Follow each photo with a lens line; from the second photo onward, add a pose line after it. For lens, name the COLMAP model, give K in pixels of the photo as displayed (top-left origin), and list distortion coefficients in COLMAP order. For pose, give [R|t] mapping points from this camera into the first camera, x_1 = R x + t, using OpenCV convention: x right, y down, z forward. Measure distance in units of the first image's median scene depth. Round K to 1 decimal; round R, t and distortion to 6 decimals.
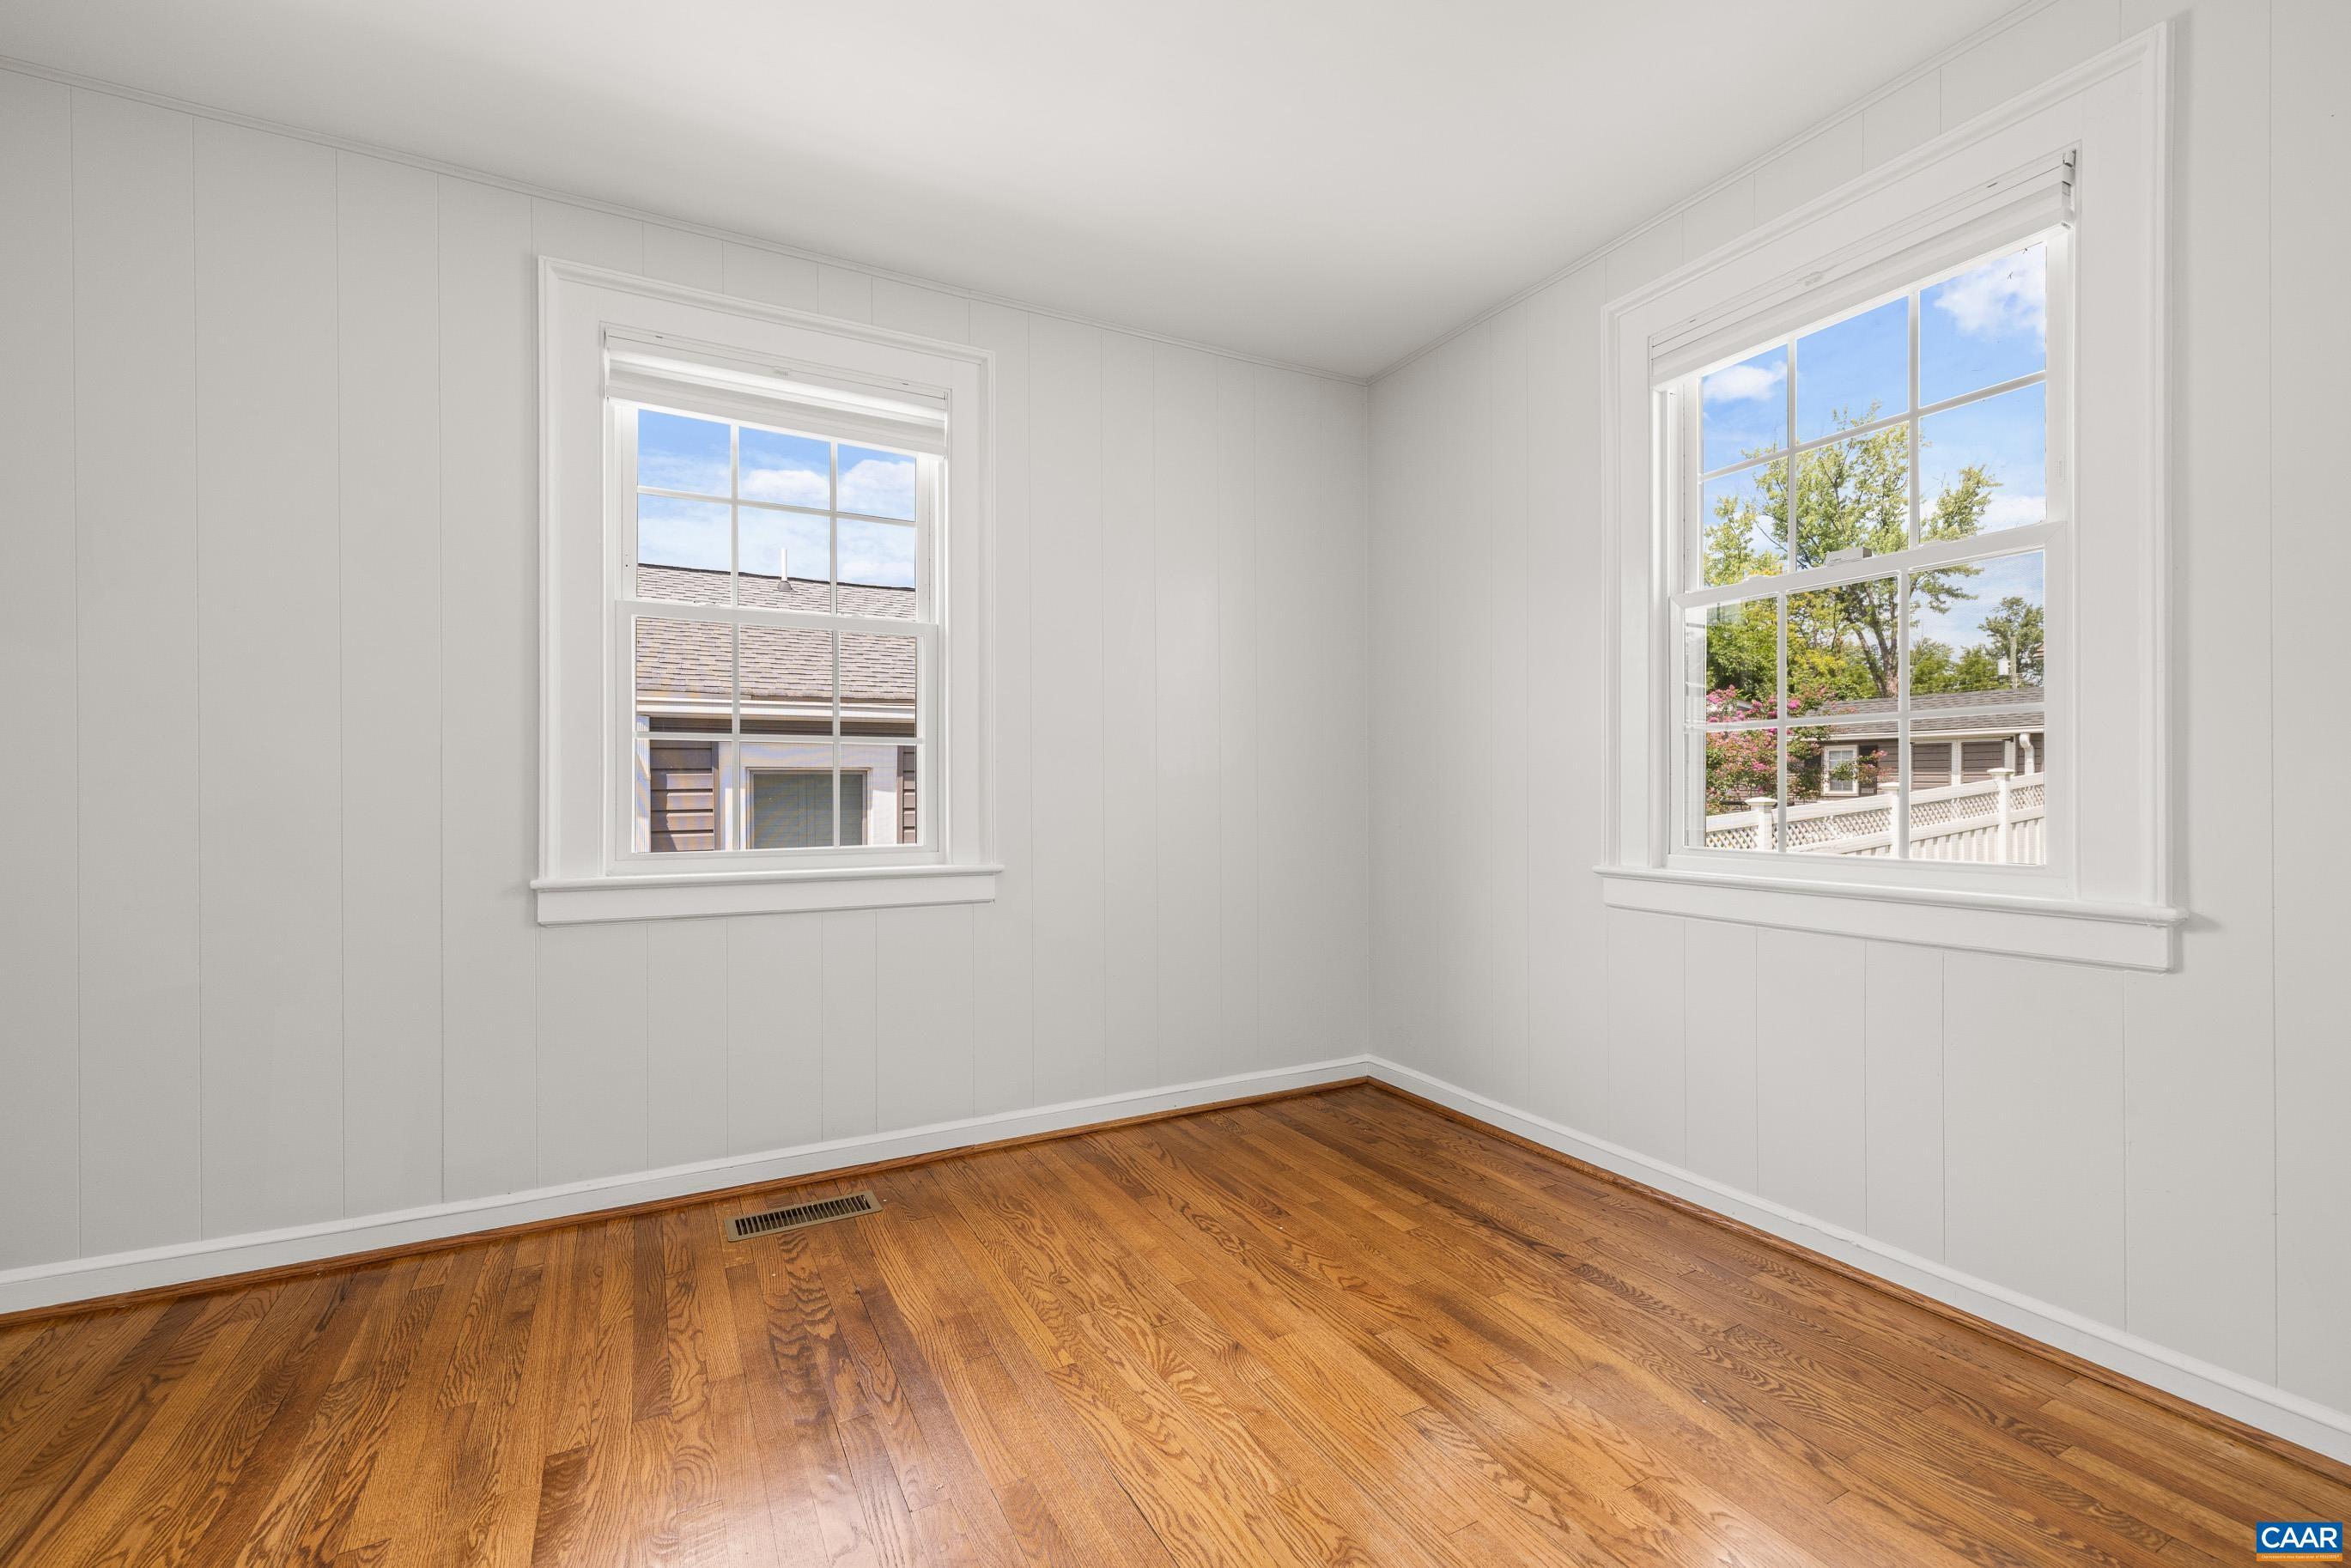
lens RADIAL K [[1000.7, 0, 1165.8], [0, 1000.7, 793.2], [0, 0, 1]] dist [-0.000316, 0.000337]
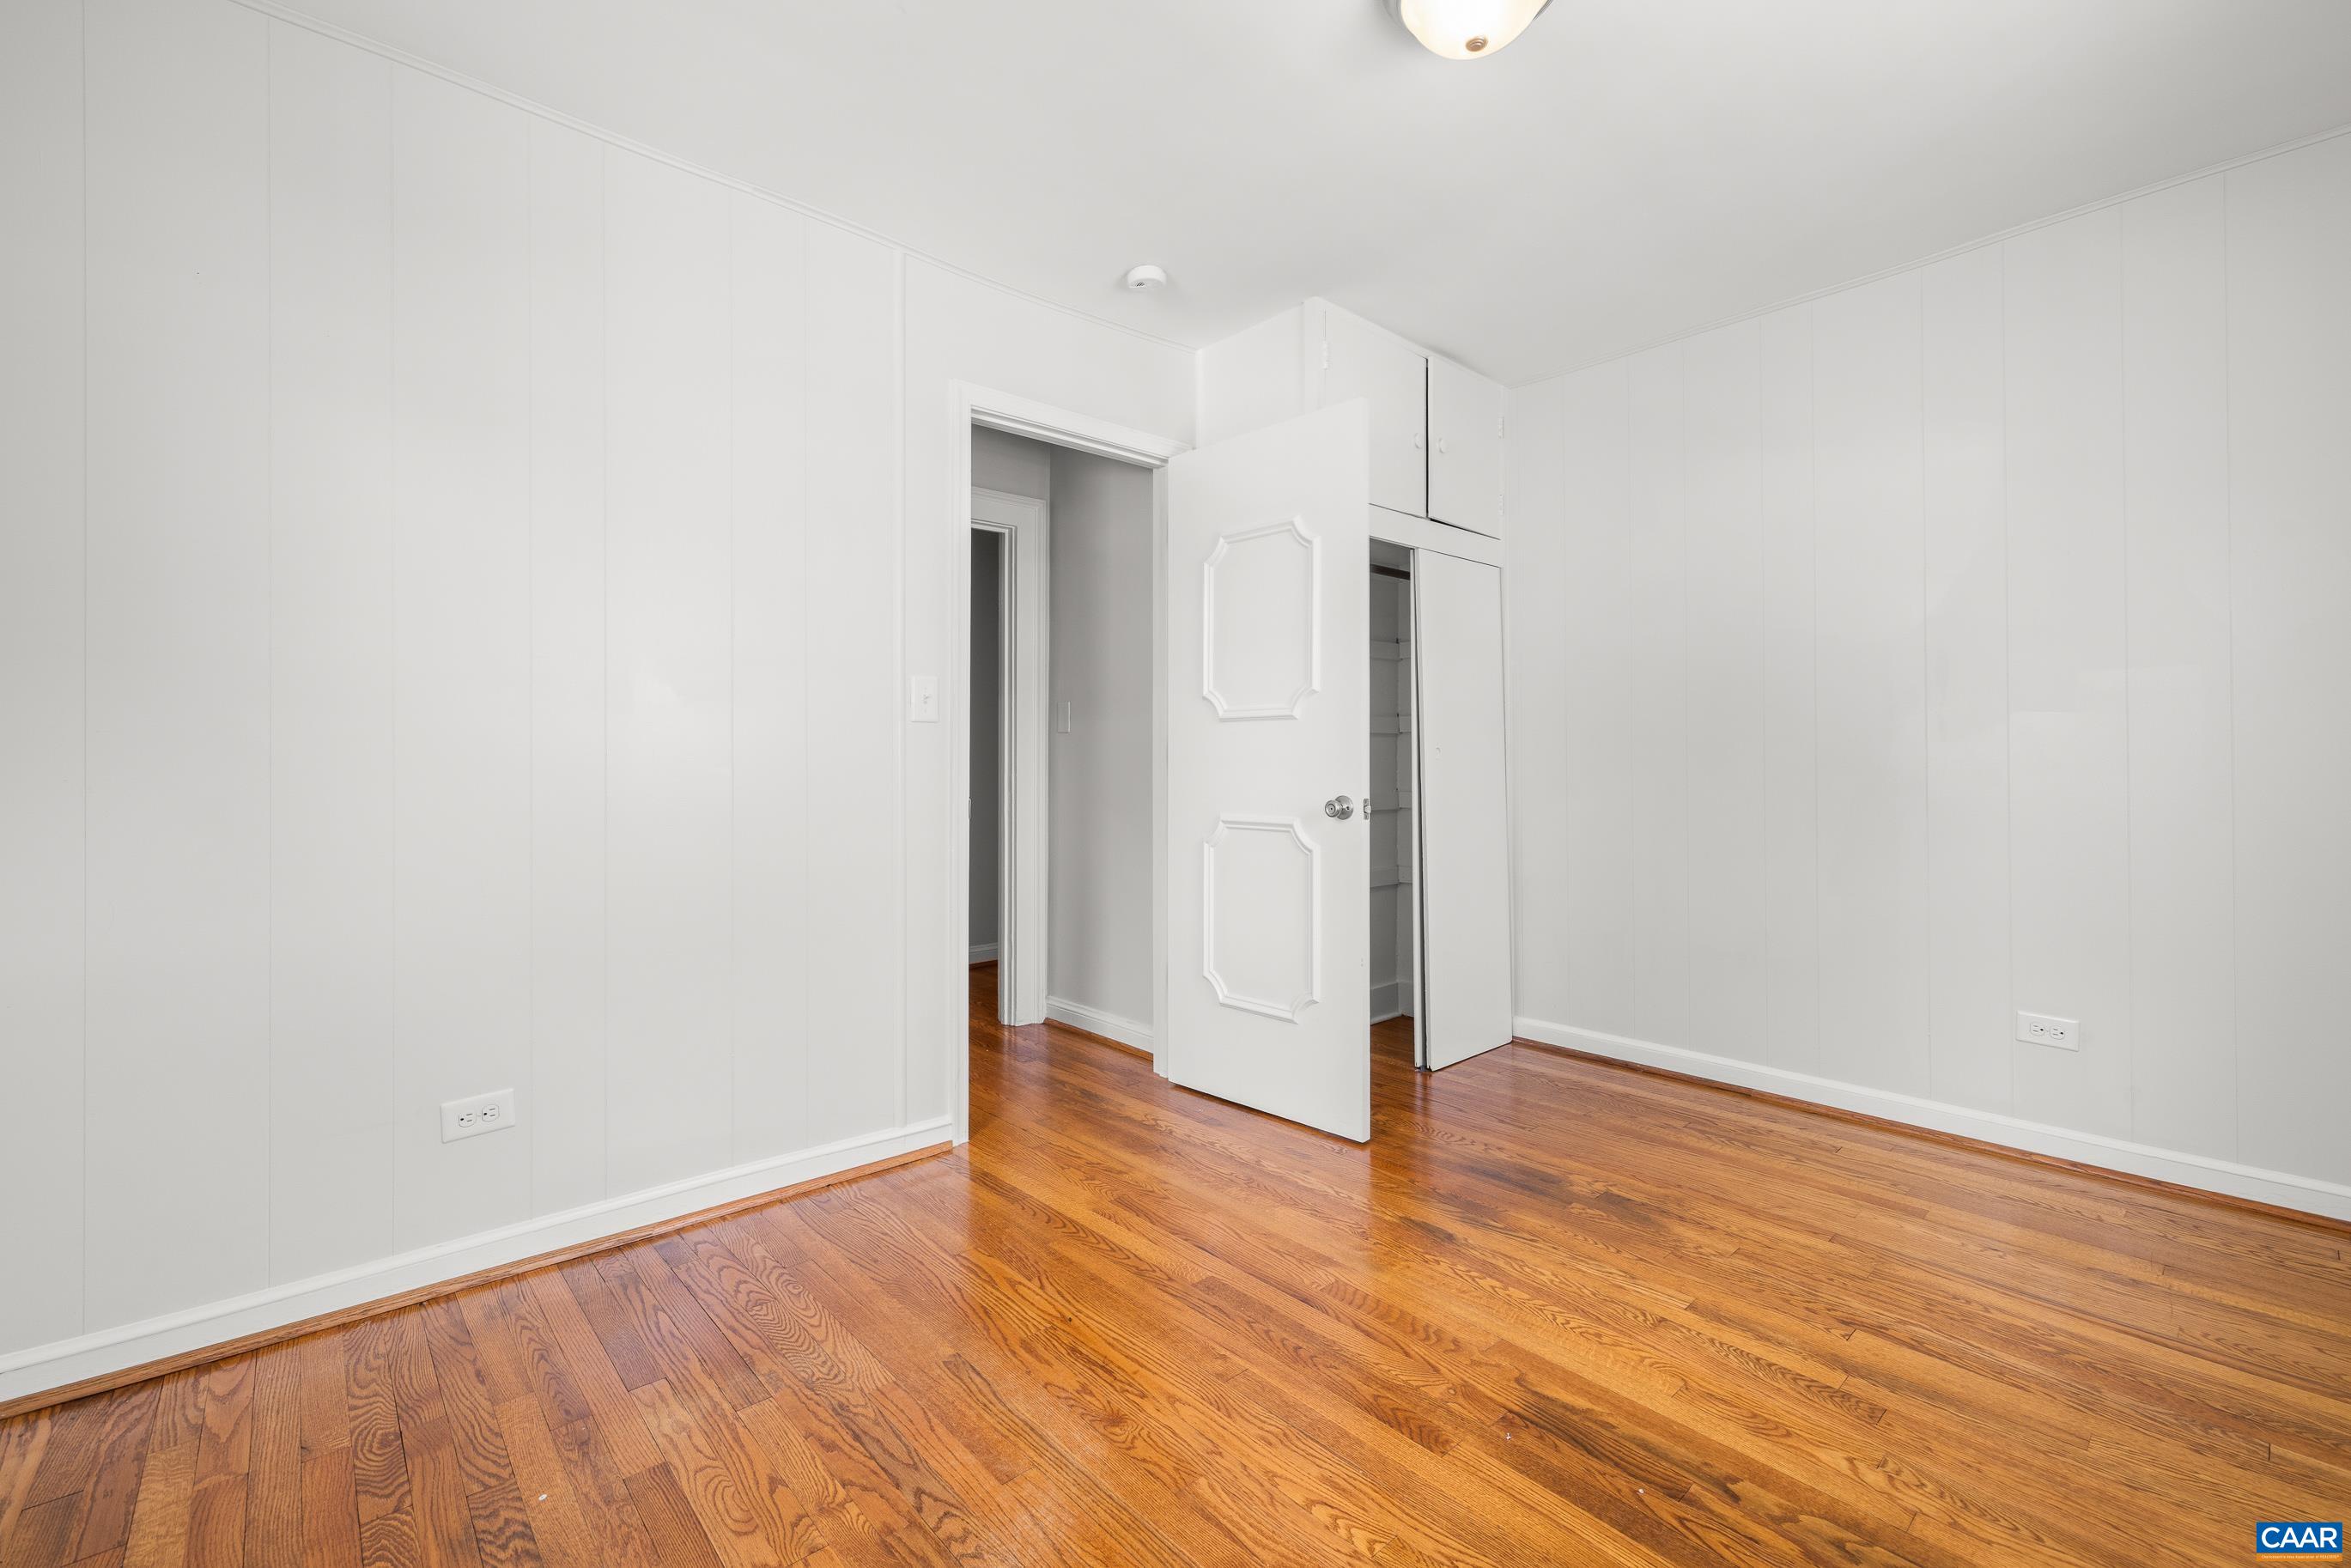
lens RADIAL K [[1000.7, 0, 1172.1], [0, 1000.7, 774.0], [0, 0, 1]] dist [-0.000316, 0.000337]
pose [[-0.970816, 0.007220, -0.239716, 0.366158], [0.004266, 0.999908, 0.012839, -0.012858], [0.239786, 0.011441, -0.970758, 1.939996]]
